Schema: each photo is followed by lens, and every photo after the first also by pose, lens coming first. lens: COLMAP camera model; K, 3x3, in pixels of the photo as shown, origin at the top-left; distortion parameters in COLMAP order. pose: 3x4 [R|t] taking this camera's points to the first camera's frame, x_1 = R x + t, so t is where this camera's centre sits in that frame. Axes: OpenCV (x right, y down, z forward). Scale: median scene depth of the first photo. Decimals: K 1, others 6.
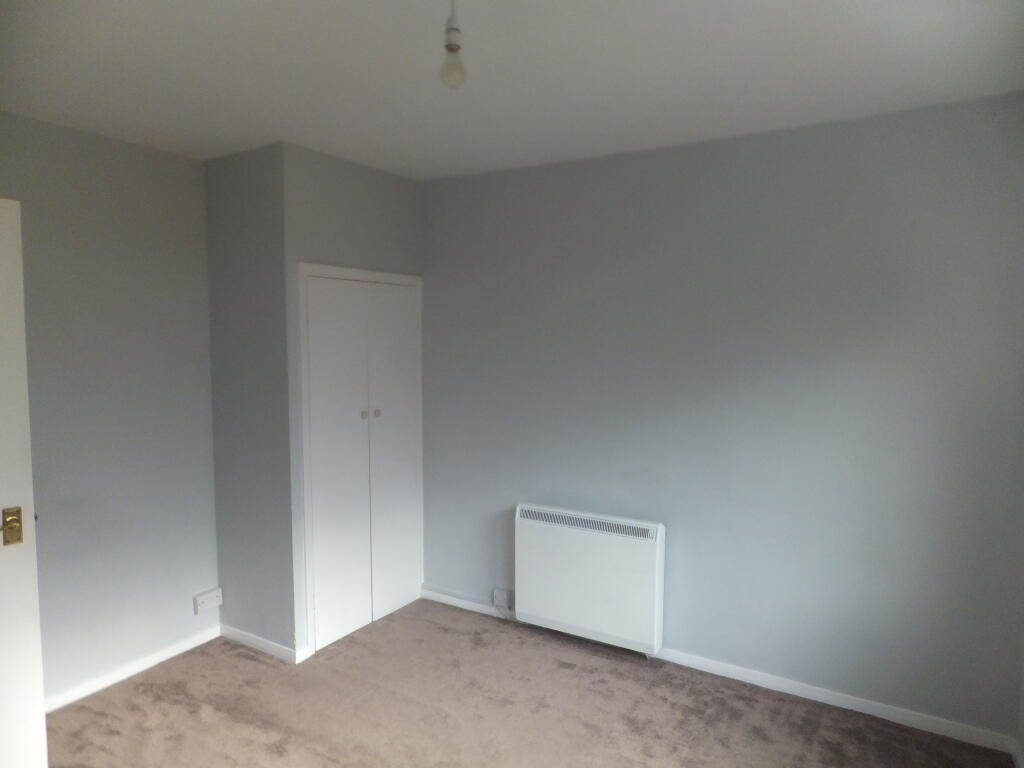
lens RADIAL K [[666.7, 0, 512.0], [0, 666.7, 384.0], [0, 0, 1]] dist [-0.003926, 0.000238]
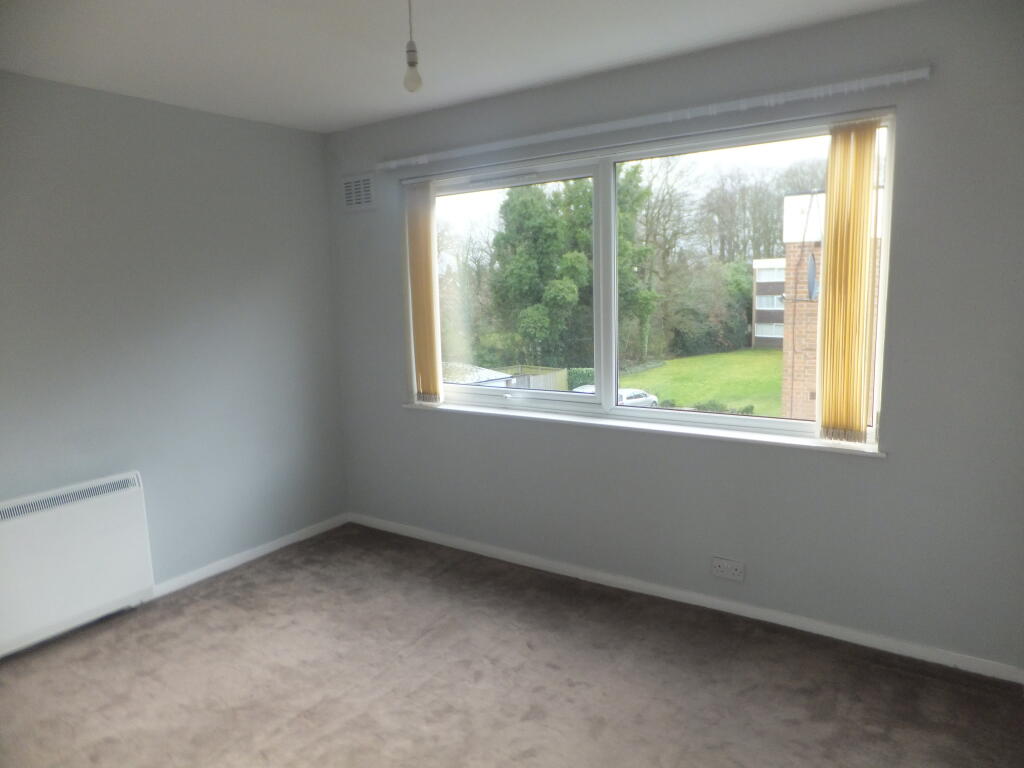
lens RADIAL K [[666.7, 0, 512.0], [0, 666.7, 384.0], [0, 0, 1]] dist [-0.003926, 0.000238]
pose [[0.031135, -0.145846, 0.988817, -0.800577], [0.099191, 0.984864, 0.142140, -0.006787], [-0.994581, 0.093657, 0.045130, 0.401117]]
